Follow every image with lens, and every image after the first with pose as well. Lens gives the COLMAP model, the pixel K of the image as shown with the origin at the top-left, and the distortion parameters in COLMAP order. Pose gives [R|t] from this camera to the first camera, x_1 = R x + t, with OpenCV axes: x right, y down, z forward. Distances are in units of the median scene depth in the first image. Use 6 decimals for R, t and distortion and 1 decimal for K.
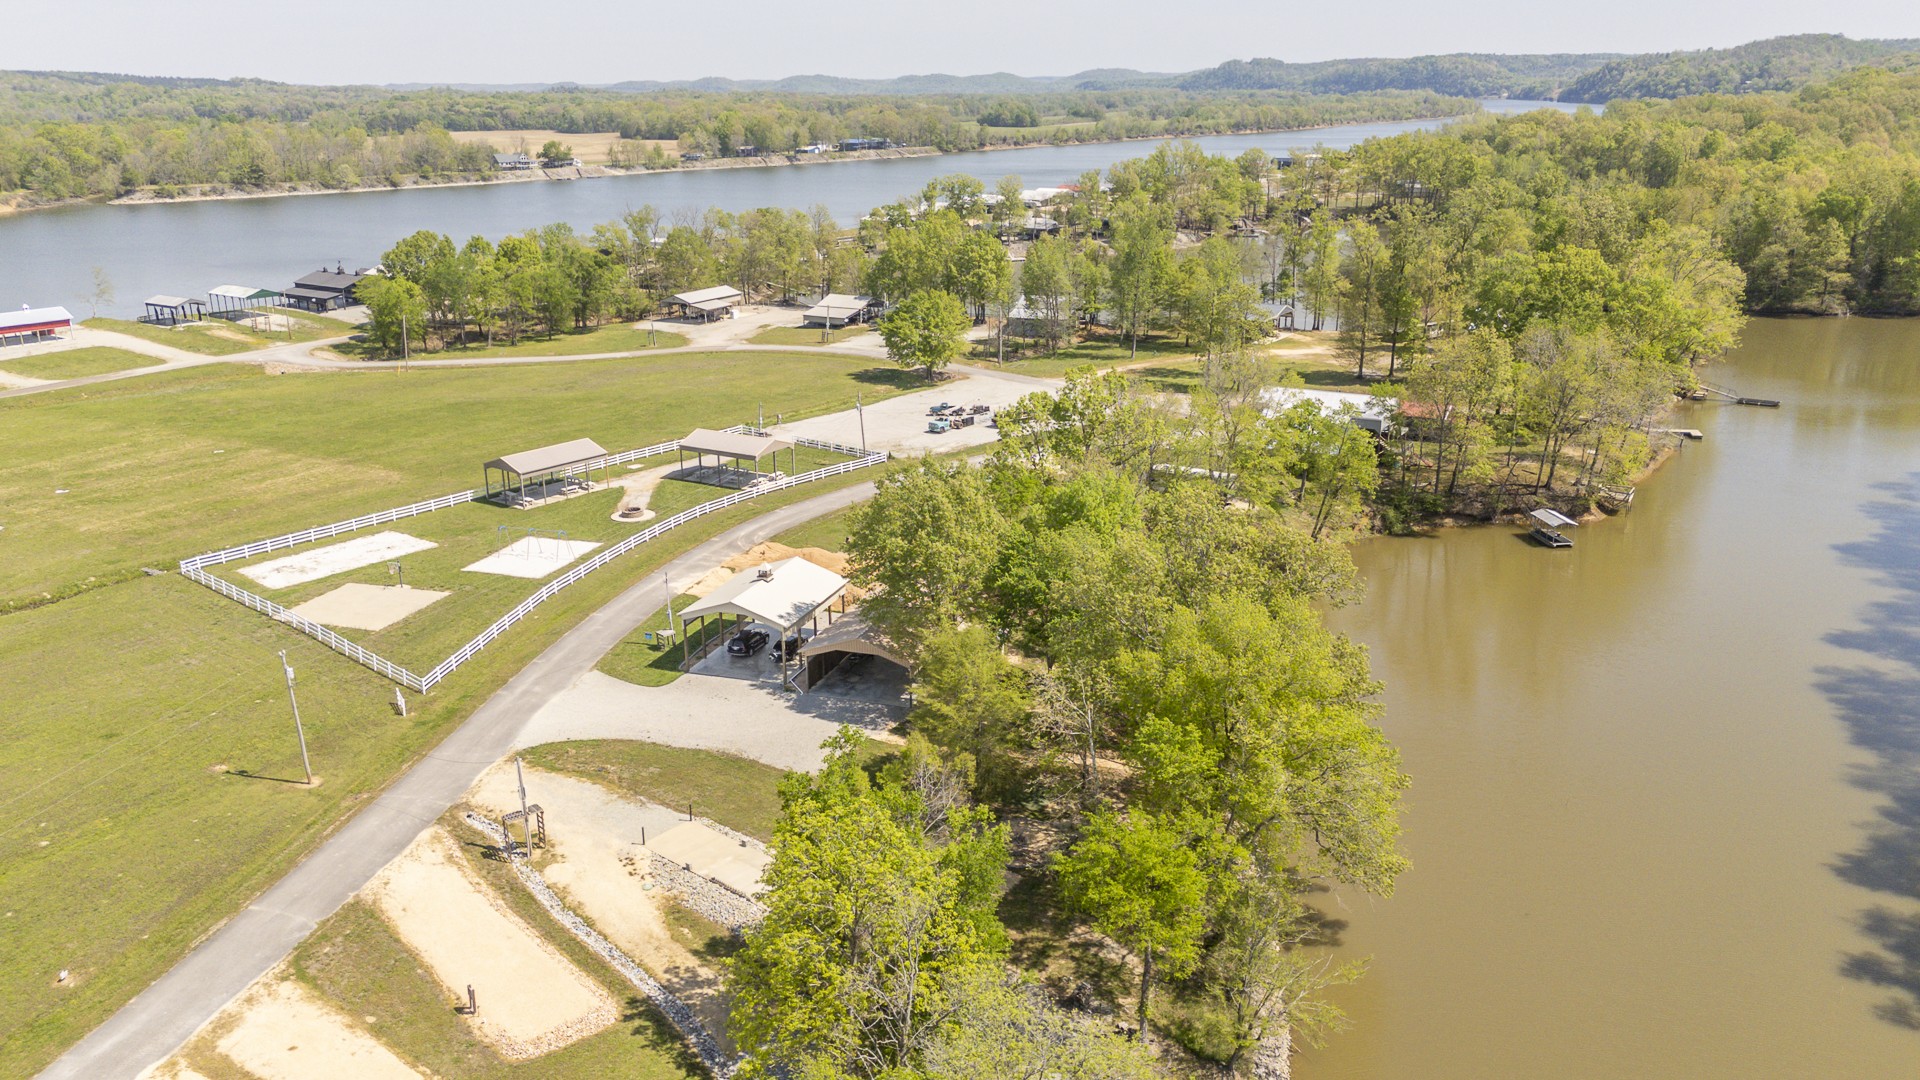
lens RADIAL K [[1415.4, 0, 952.5], [0, 1415.4, 536.2], [0, 0, 1]] dist [0.075231, -0.073839]
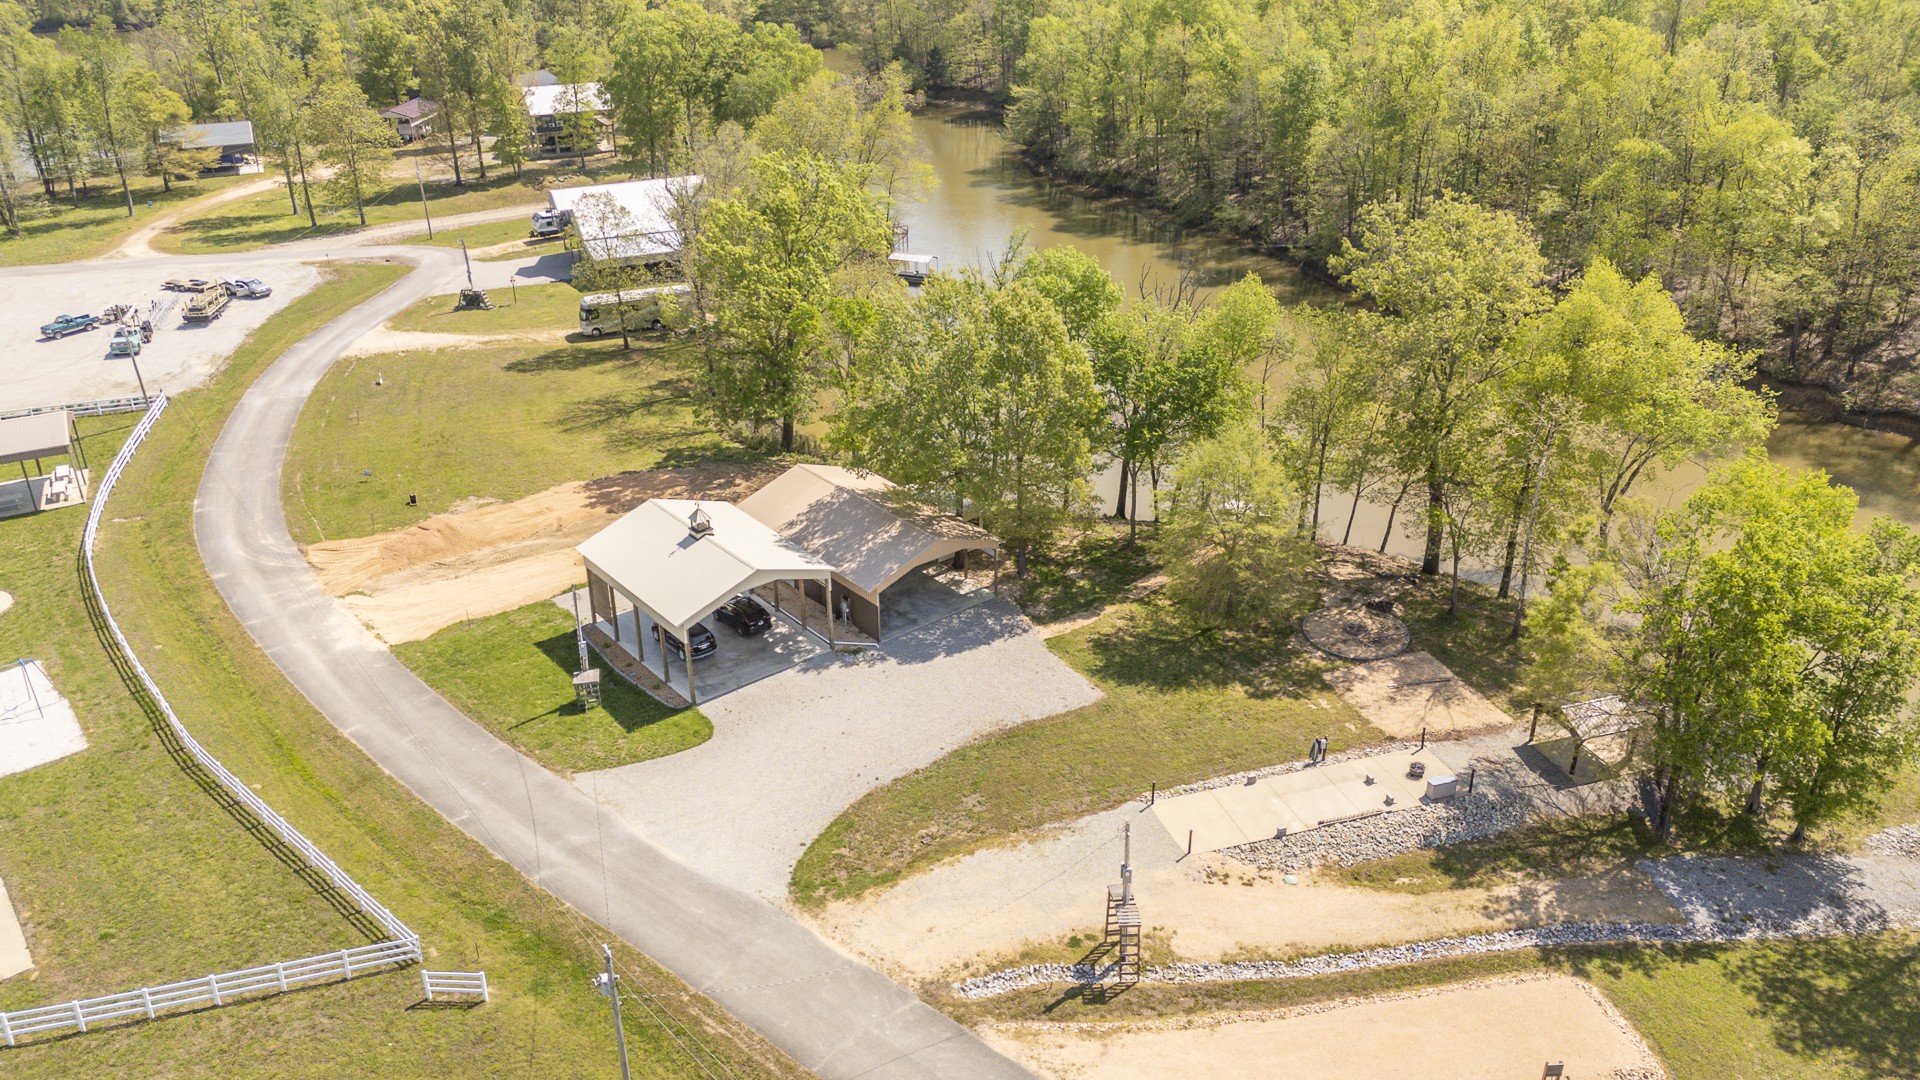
lens RADIAL K [[1445.0, 0, 951.6], [0, 1445.0, 499.7], [0, 0, 1]] dist [0.064558, -0.066105]
pose [[0.528961, -0.342467, 0.776477, -0.398331], [0.266549, 0.935702, 0.231112, -0.073989], [-0.805699, 0.084720, 0.586234, 0.338359]]
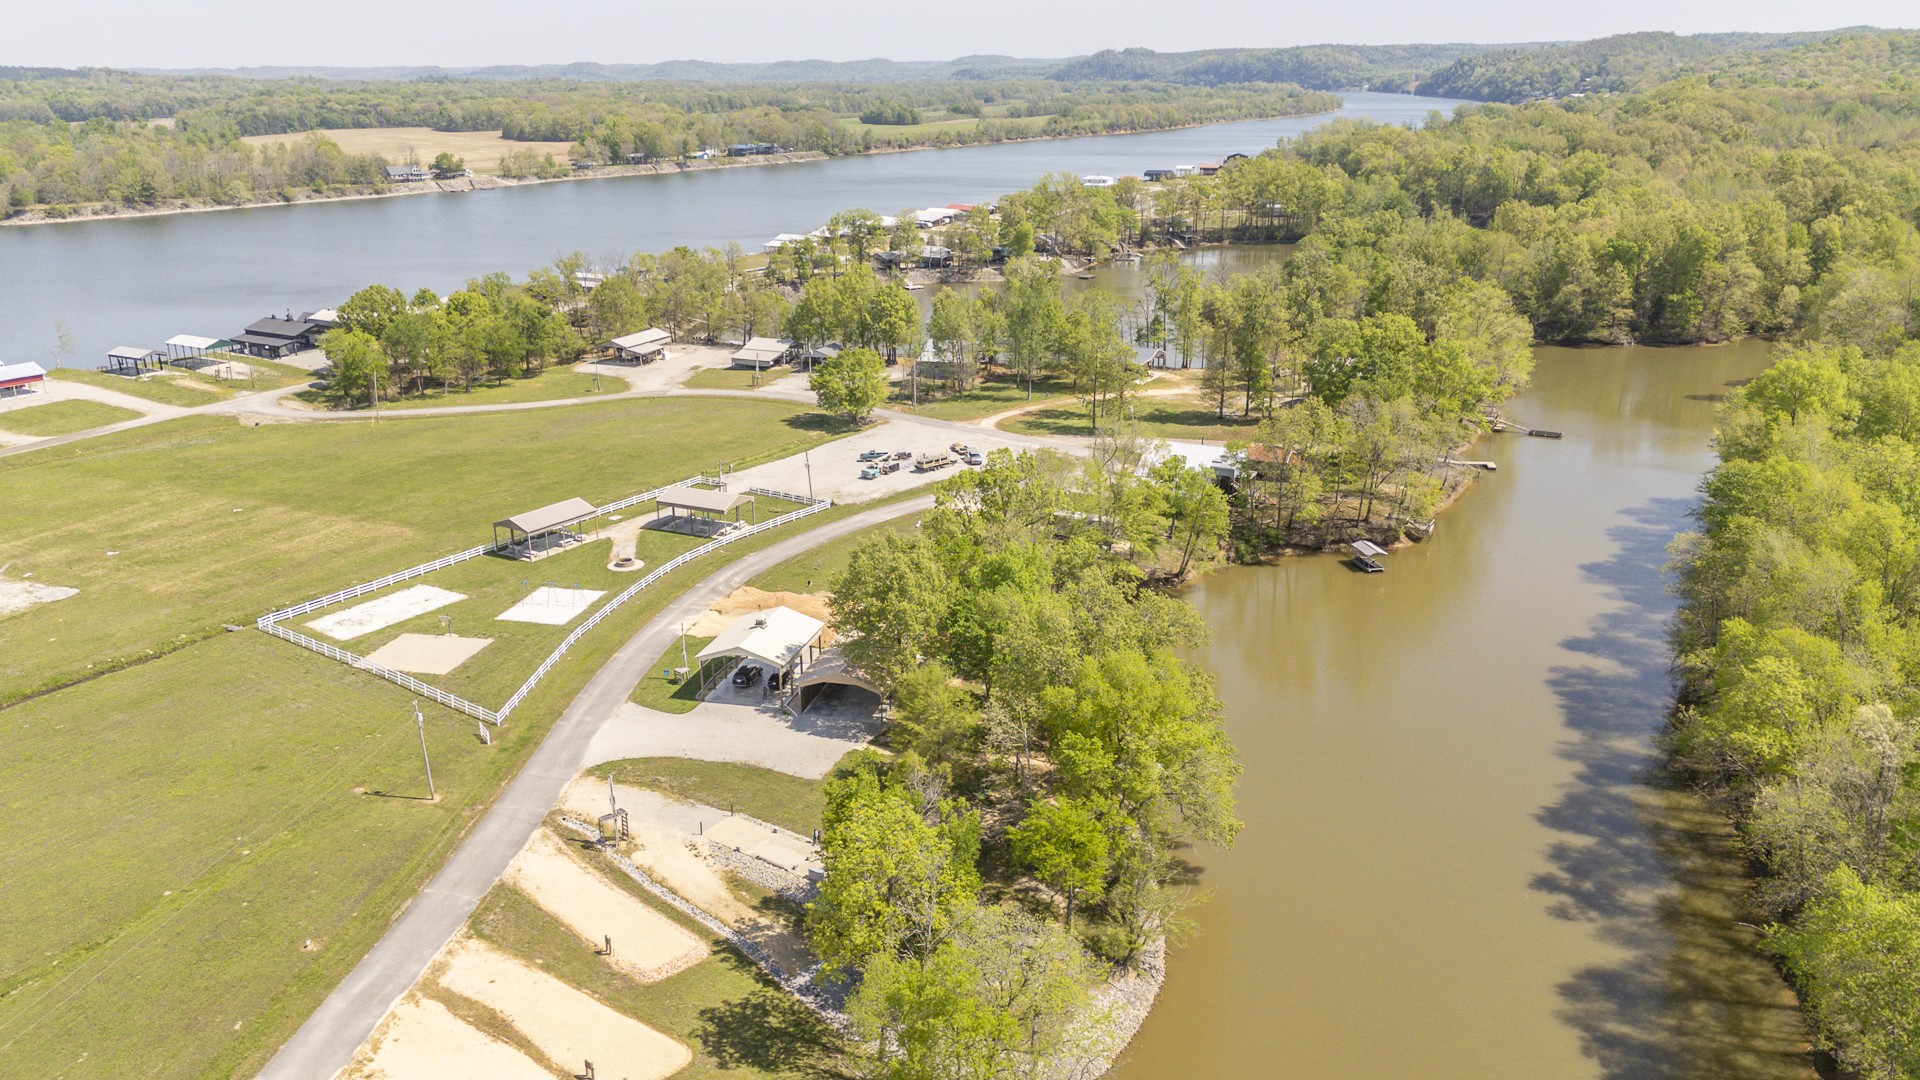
lens RADIAL K [[1415.4, 0, 952.5], [0, 1415.4, 536.2], [0, 0, 1]] dist [0.075231, -0.073839]
pose [[0.996576, -0.024352, 0.079016, -0.039374], [0.023496, 0.999655, 0.011744, -0.041822], [-0.079275, -0.009847, 0.996804, -0.196948]]
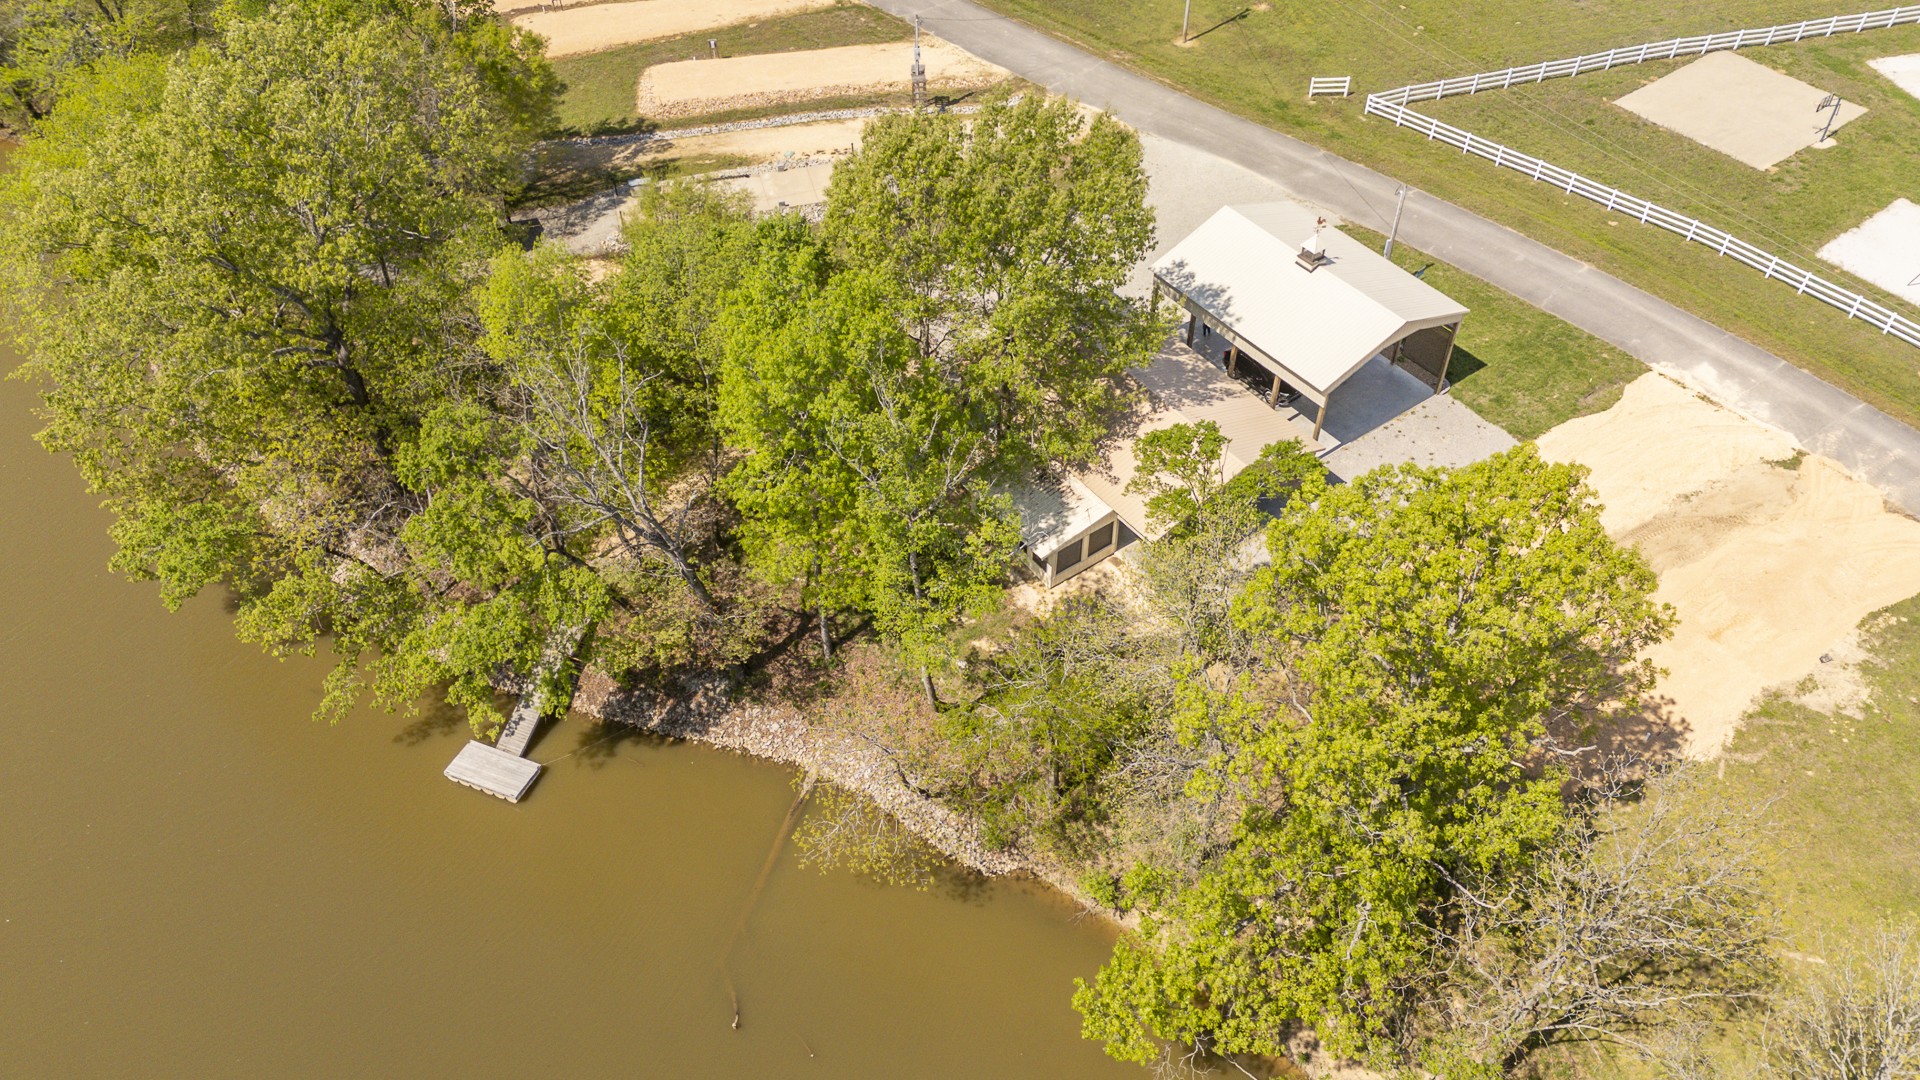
lens RADIAL K [[1415.4, 0, 952.5], [0, 1415.4, 536.2], [0, 0, 1]] dist [0.075231, -0.073839]
pose [[-0.571516, 0.600253, -0.559523, 0.229182], [-0.227136, 0.539496, 0.810773, -0.232122], [0.788530, 0.590458, -0.171991, 0.705145]]
